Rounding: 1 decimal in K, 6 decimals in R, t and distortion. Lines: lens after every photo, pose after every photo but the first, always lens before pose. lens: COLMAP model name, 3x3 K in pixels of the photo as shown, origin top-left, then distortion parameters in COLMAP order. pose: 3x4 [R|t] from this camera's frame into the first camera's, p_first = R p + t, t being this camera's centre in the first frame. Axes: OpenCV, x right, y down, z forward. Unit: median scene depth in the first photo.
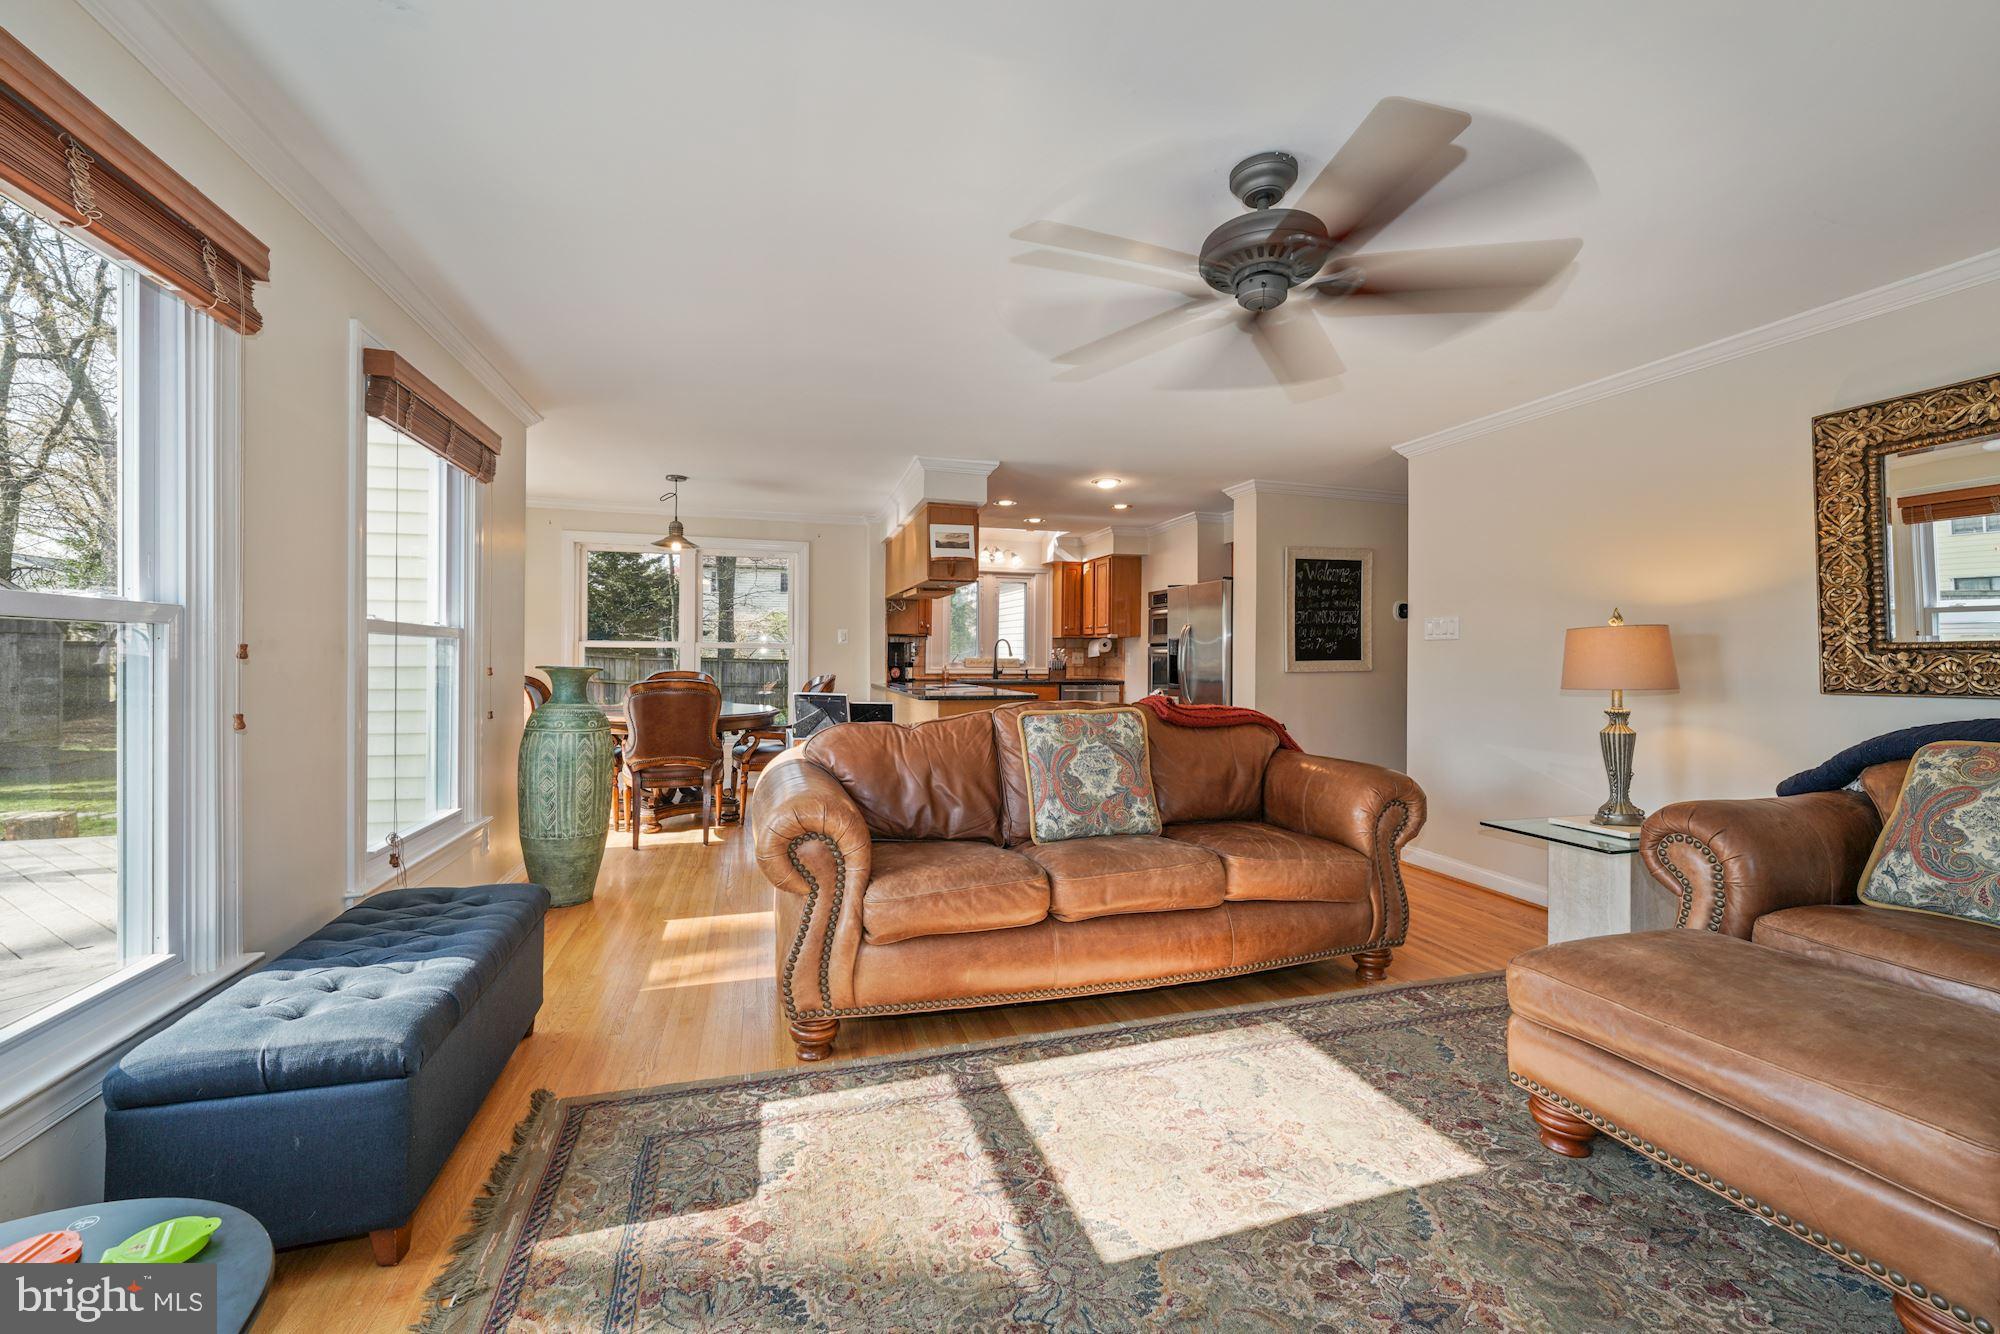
lens RADIAL K [[800.7, 0, 1000.0], [0, 800.7, 667.0], [0, 0, 1]] dist [0.000320, 0.000278]
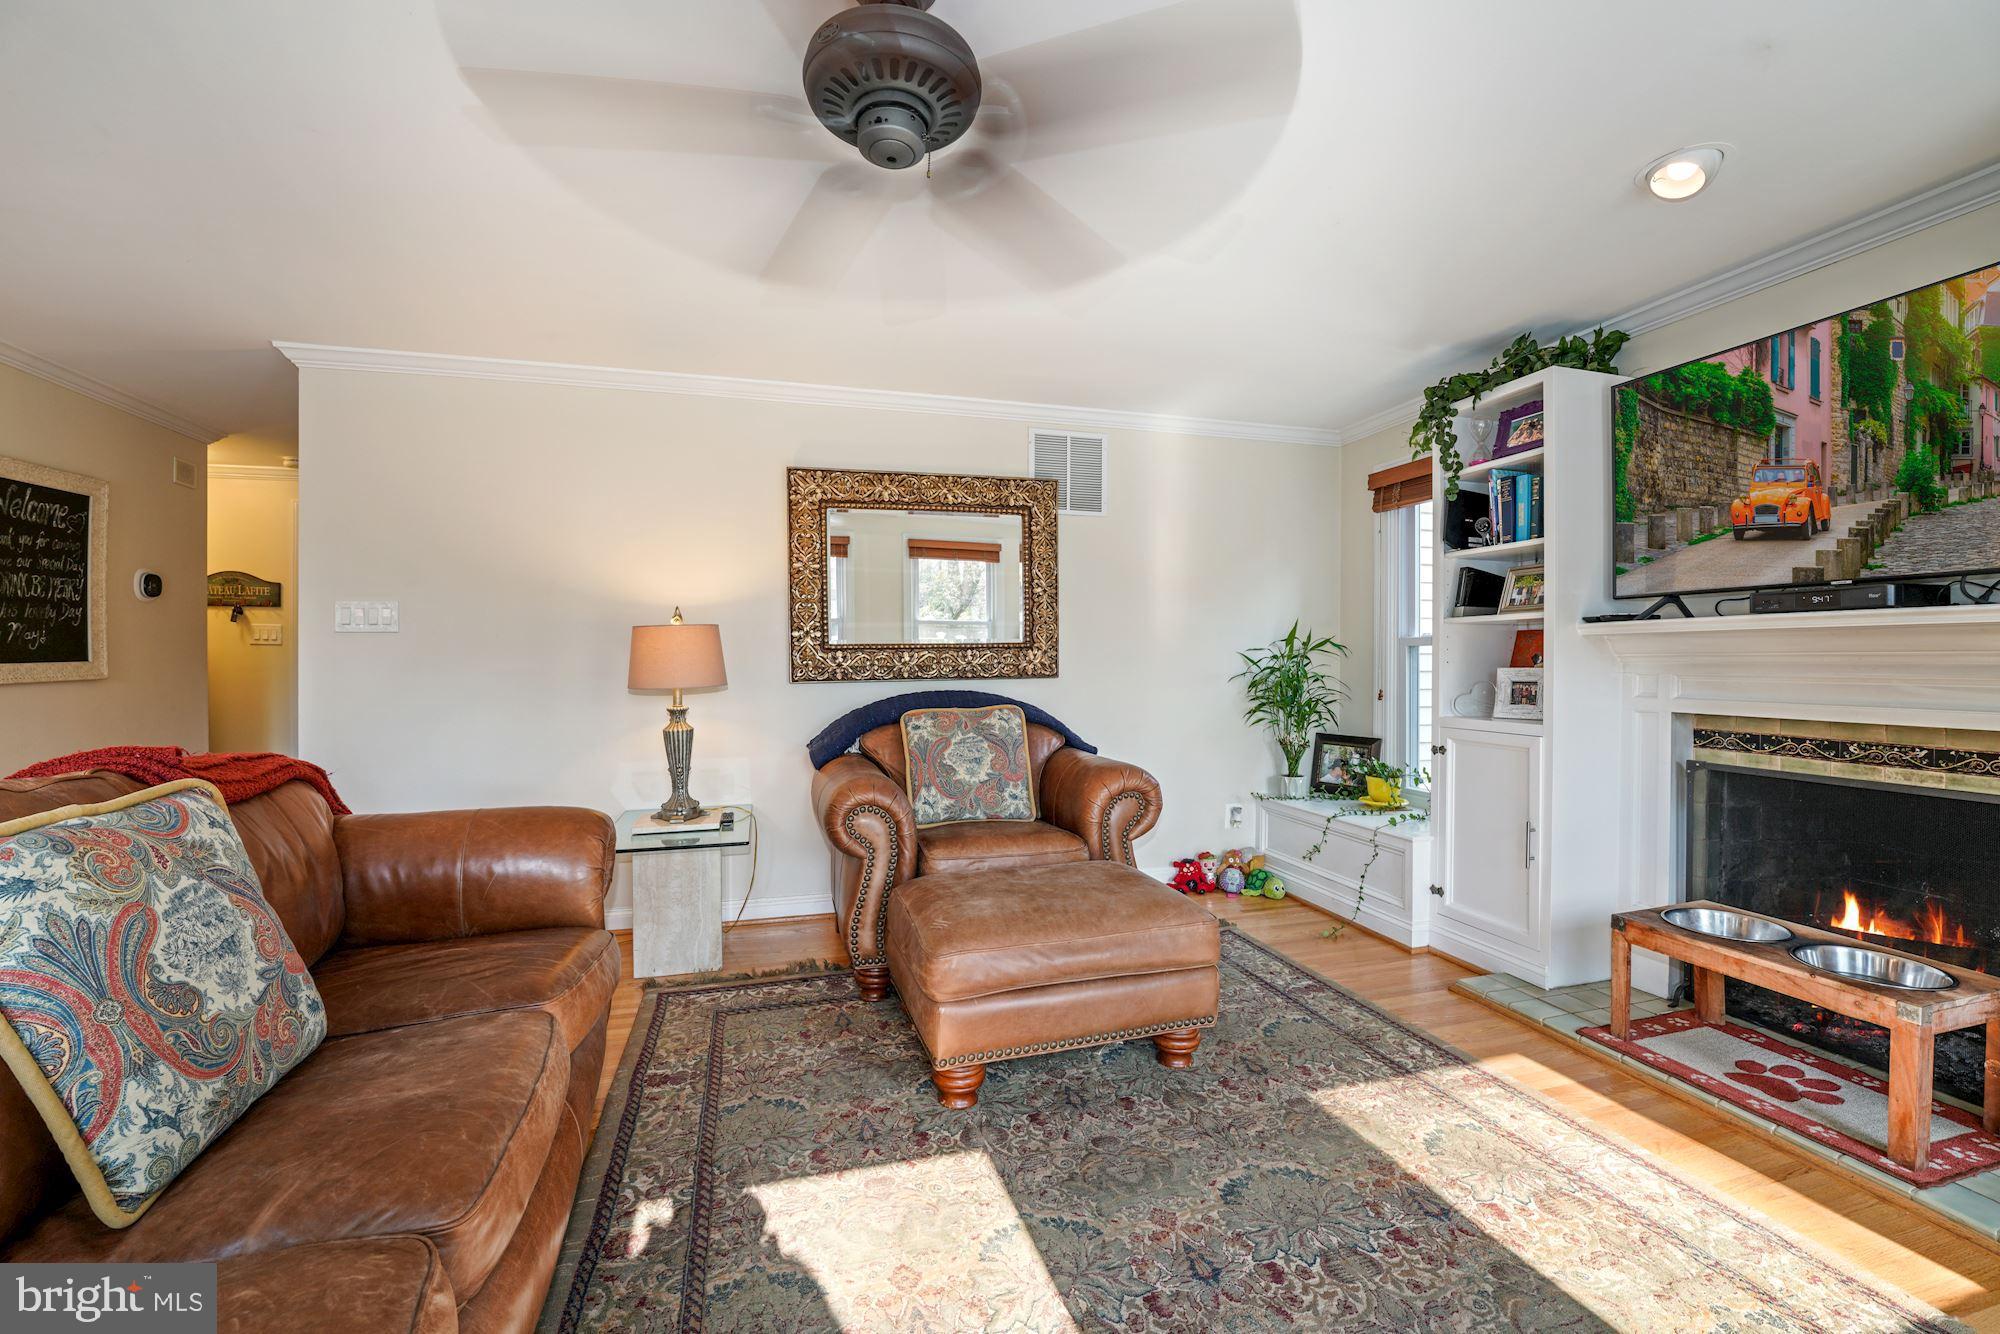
lens RADIAL K [[811.6, 0, 1000.0], [0, 811.6, 667.0], [0, 0, 1]] dist [-0.023278, 0.000007]
pose [[0.016431, -0.017385, 0.999714, -0.275486], [0.014217, 0.999752, 0.017152, -0.010204], [-0.999764, 0.013931, 0.016674, 0.647745]]
